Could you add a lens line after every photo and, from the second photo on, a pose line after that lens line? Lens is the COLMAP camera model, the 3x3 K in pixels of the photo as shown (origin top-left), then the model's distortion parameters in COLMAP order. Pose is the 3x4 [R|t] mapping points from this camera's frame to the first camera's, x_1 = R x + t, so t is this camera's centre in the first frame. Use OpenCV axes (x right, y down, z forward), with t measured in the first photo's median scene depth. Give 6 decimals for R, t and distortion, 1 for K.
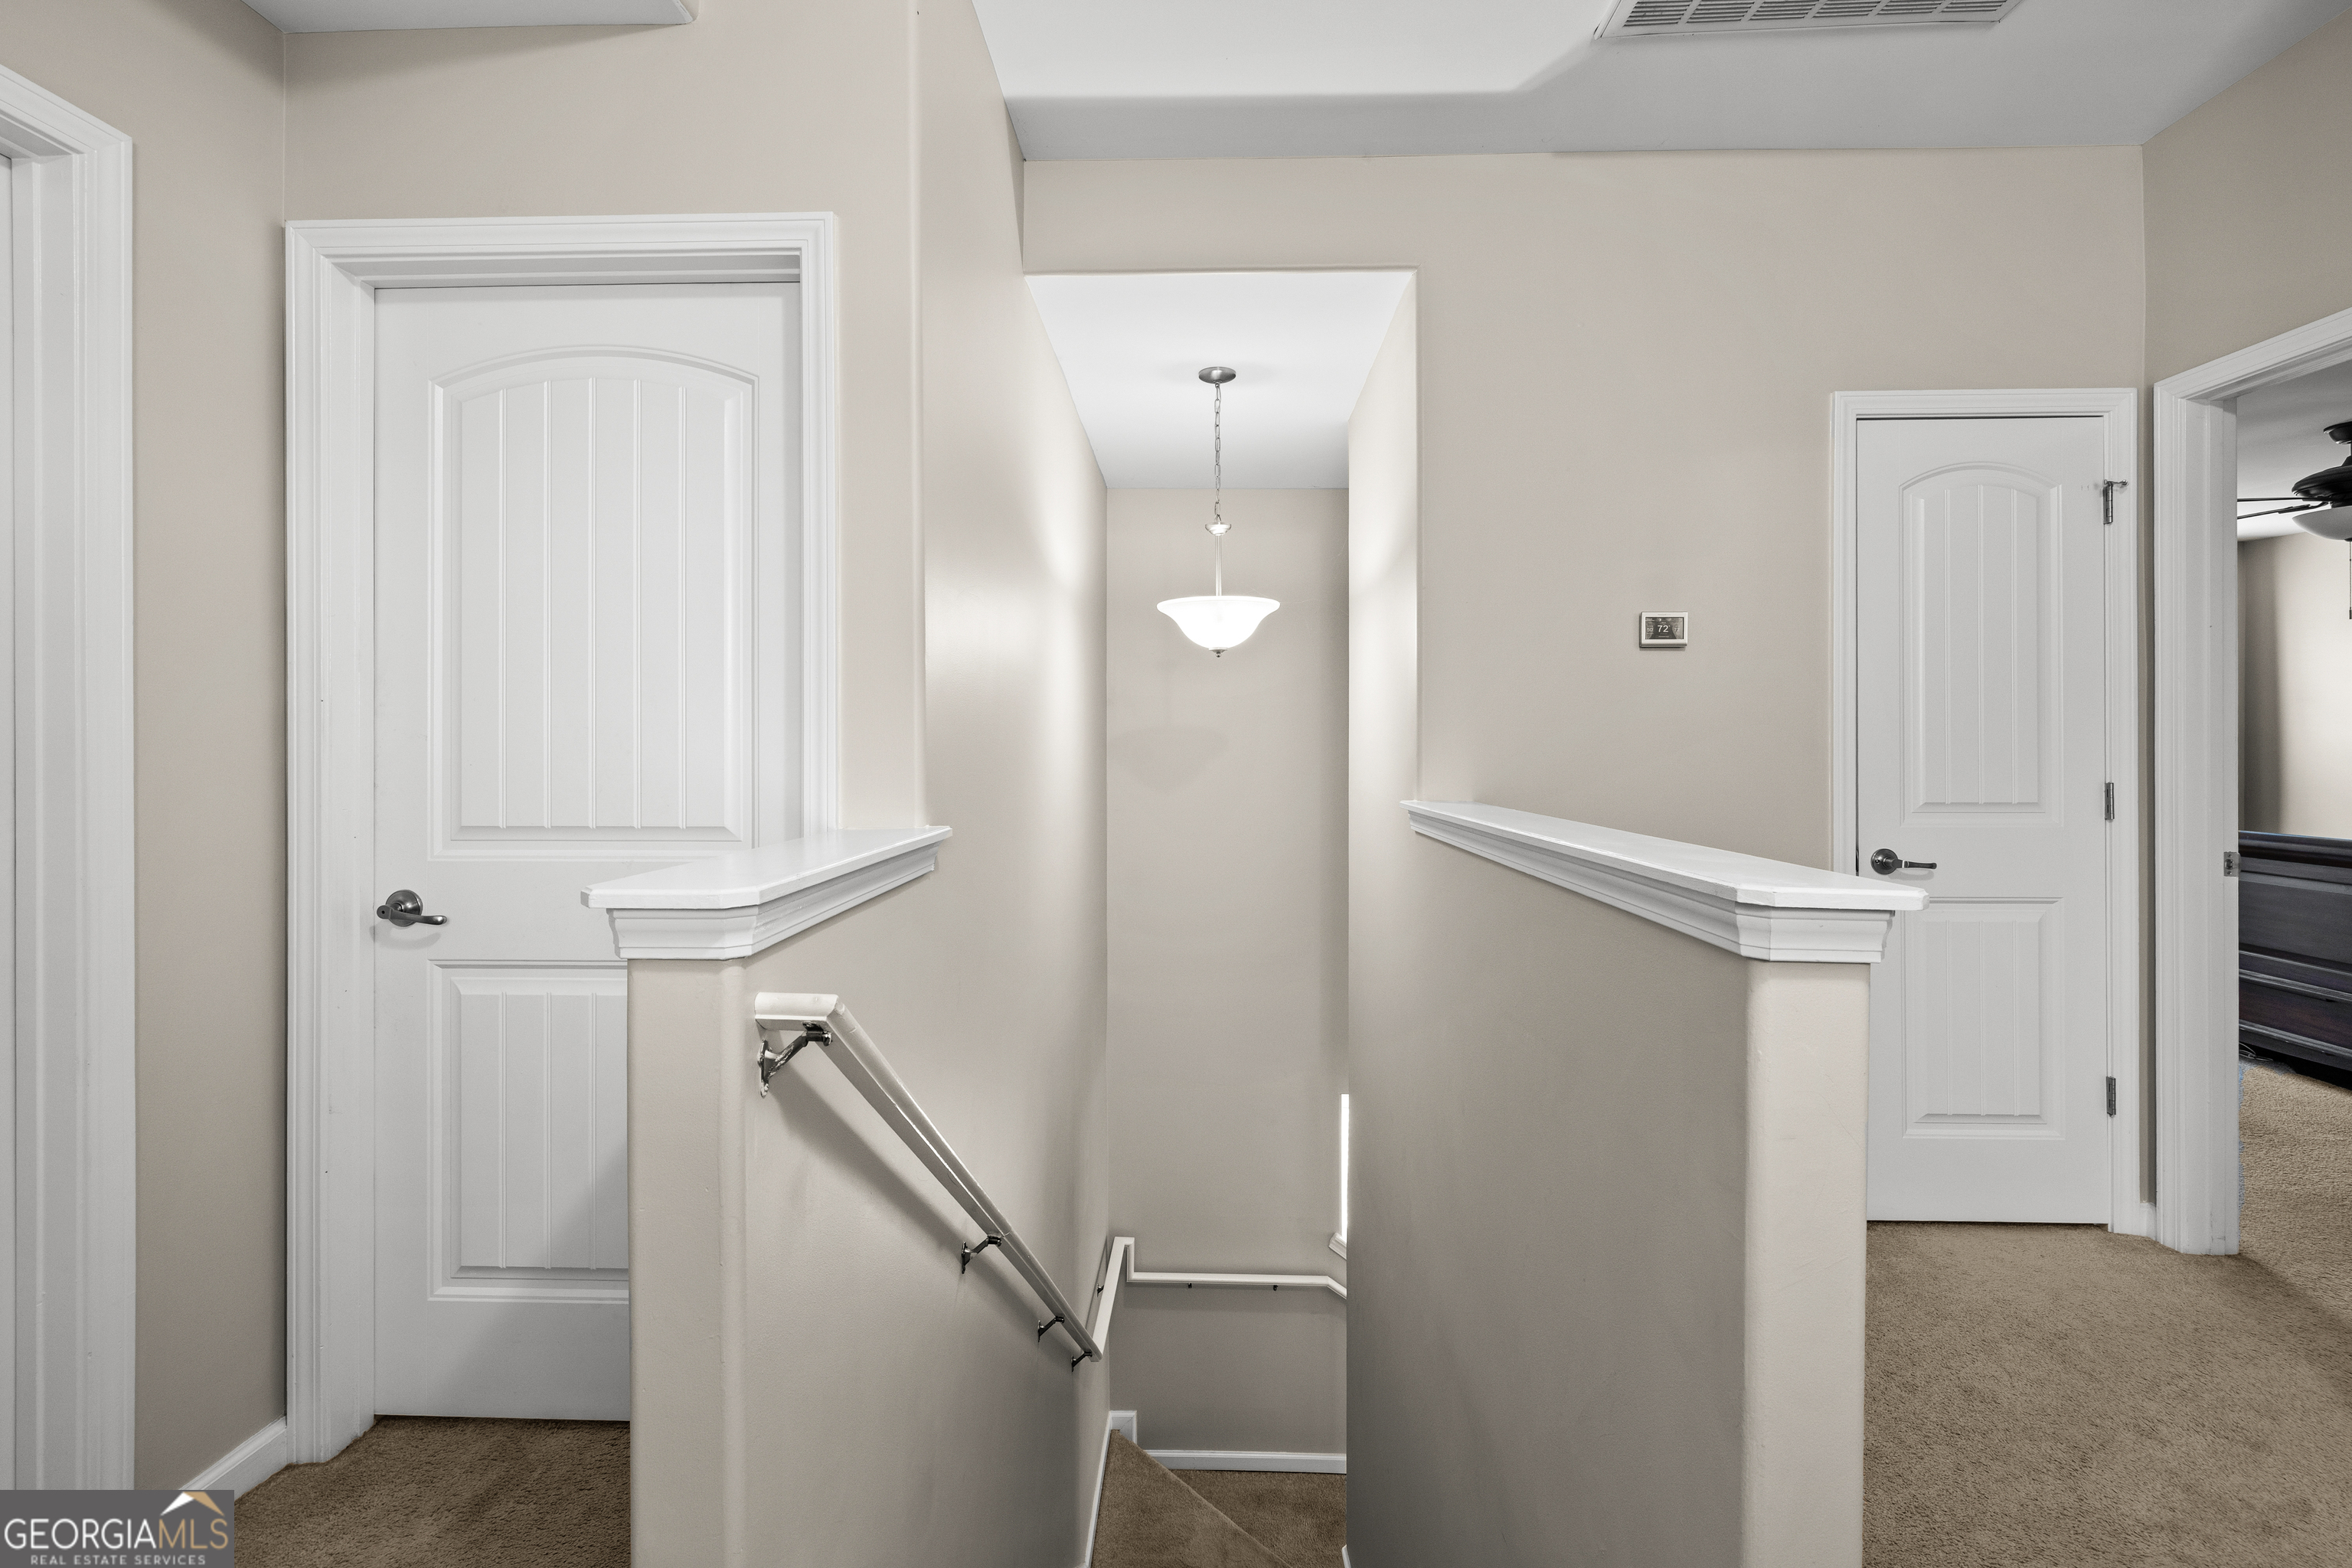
lens RADIAL K [[1000.9, 0, 1170.8], [0, 1000.9, 745.4], [0, 0, 1]] dist [0.002302, 0.000033]
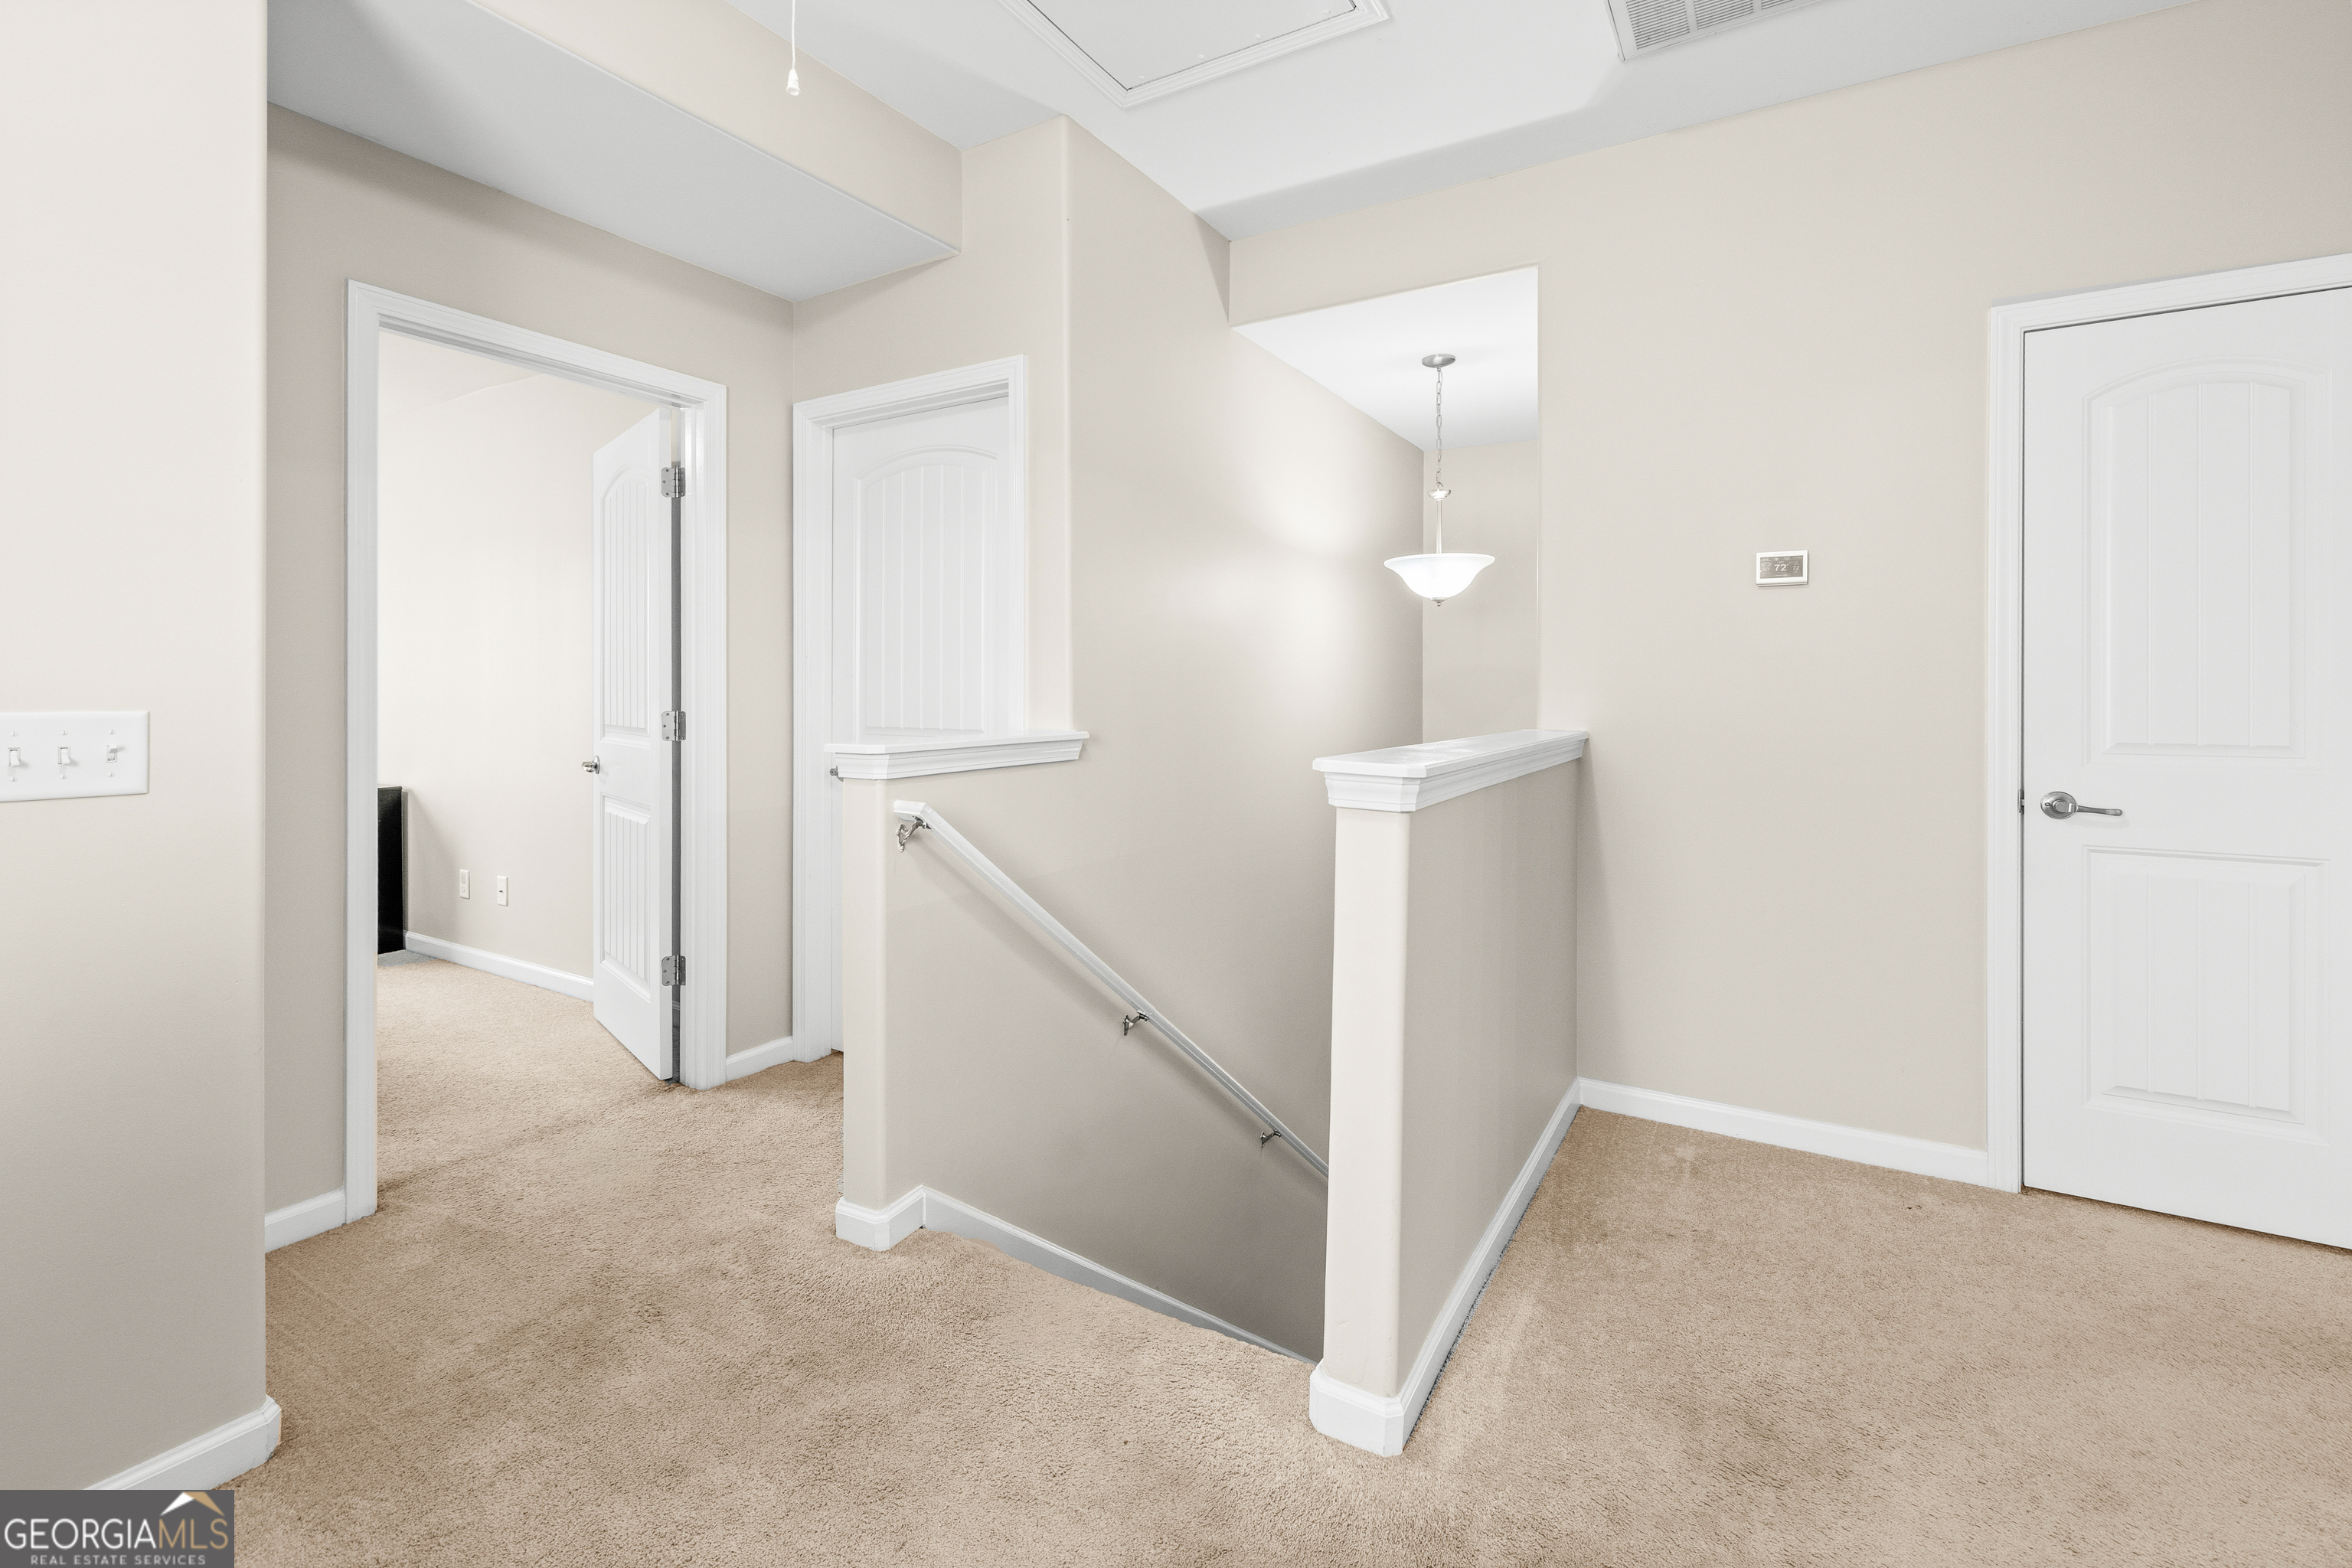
lens RADIAL K [[1020.9, 0, 1177.9], [0, 1020.9, 685.3], [0, 0, 1]] dist [-0.001825, -0.000535]
pose [[0.875770, 0.000663, -0.482727, 0.454315], [-0.002681, 0.999990, -0.003490, 0.010012], [0.482721, 0.004350, 0.875764, -0.221423]]
